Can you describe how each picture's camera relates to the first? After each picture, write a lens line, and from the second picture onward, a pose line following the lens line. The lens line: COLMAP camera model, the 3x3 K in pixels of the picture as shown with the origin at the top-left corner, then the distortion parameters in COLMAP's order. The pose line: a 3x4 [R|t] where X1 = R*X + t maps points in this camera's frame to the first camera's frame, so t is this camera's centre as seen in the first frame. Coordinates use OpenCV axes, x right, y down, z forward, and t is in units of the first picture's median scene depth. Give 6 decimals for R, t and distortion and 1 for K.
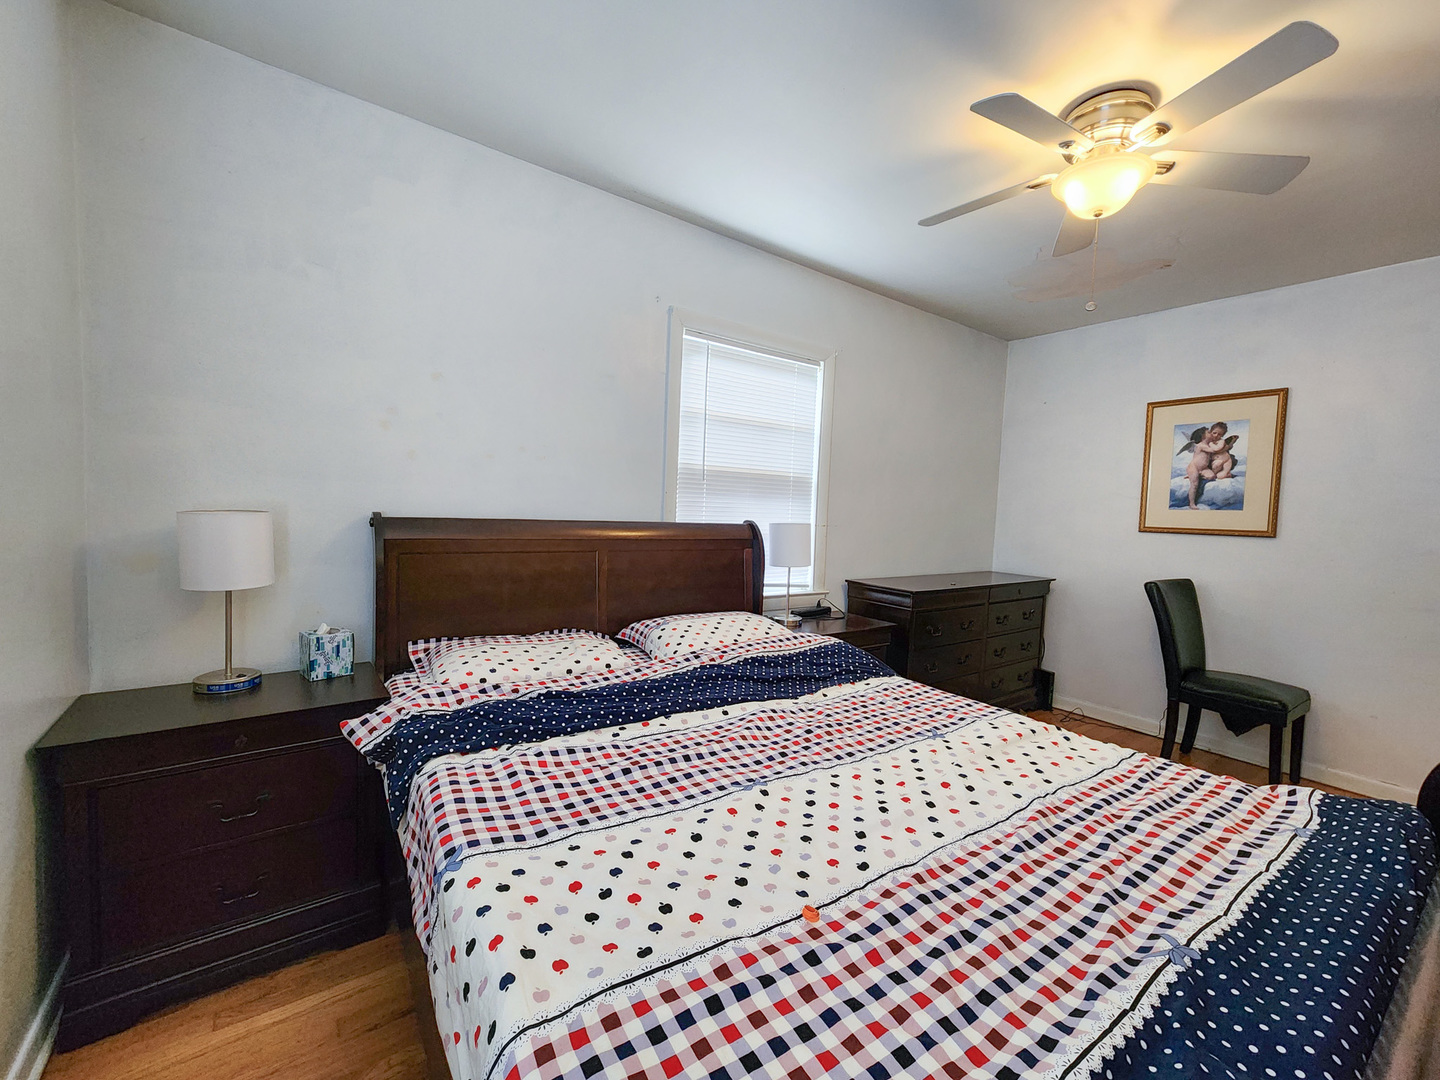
lens RADIAL K [[593.3, 0, 717.6], [0, 593.3, 539.2], [0, 0, 1]] dist [0.001038, 0.001189]
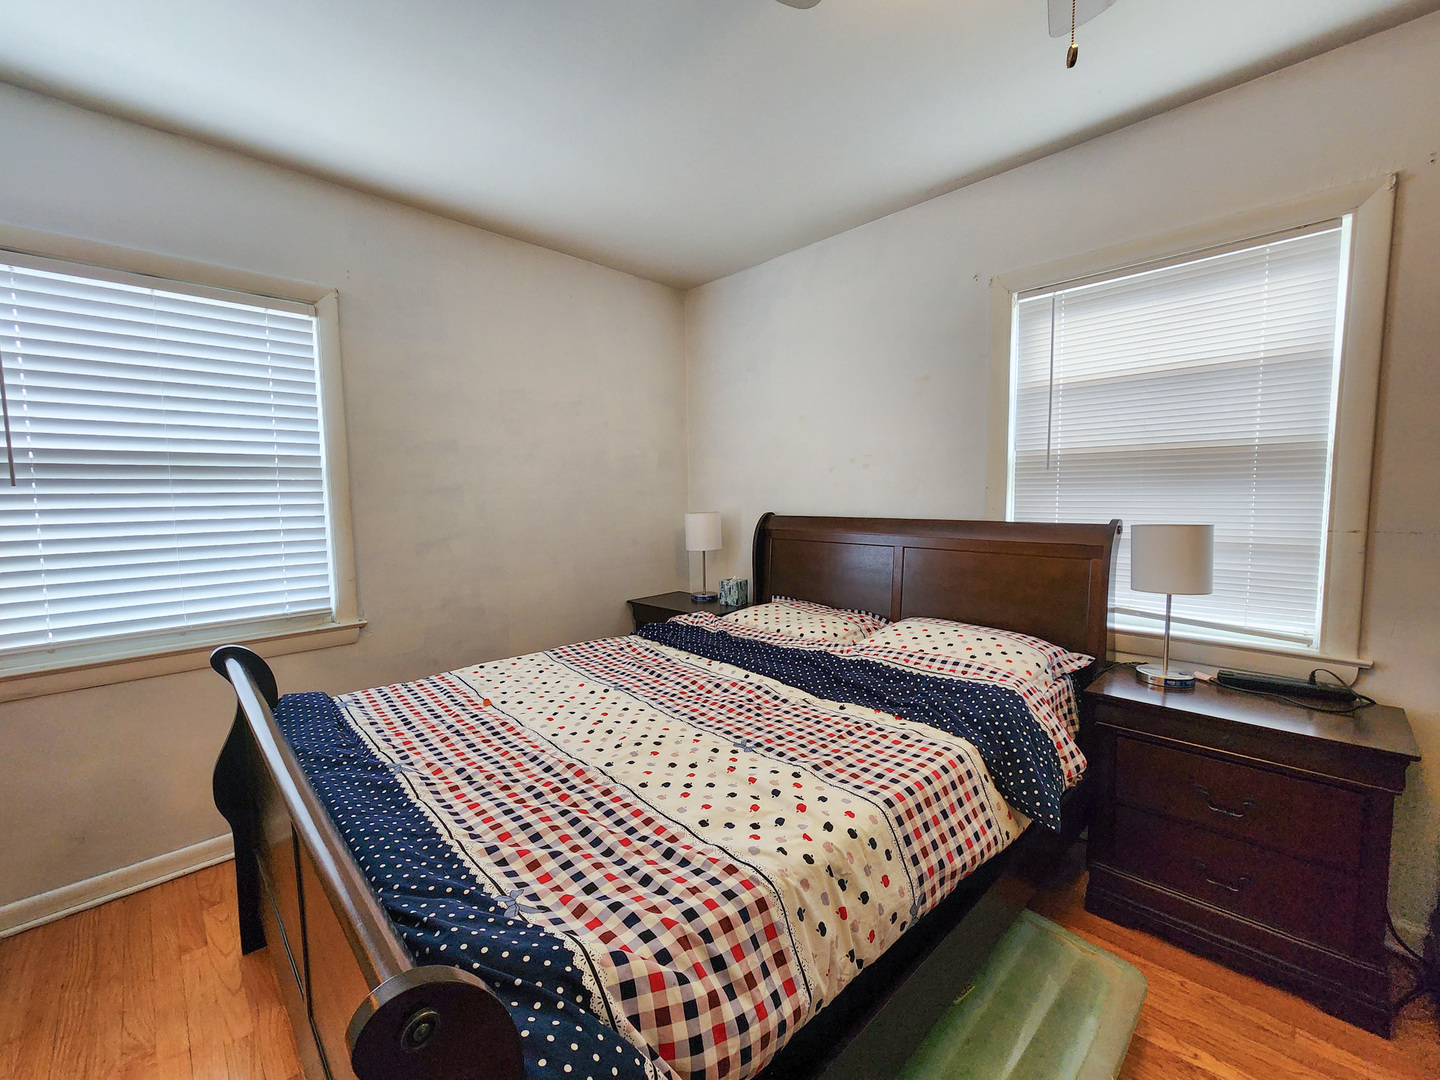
lens RADIAL K [[593.3, 0, 717.8], [0, 593.3, 541.3], [0, 0, 1]] dist [0.001038, 0.001189]
pose [[0.153230, 0.043299, -0.987241, 0.736774], [-0.032405, 0.998722, 0.038773, -0.019151], [0.987659, 0.026050, 0.154438, 0.456614]]
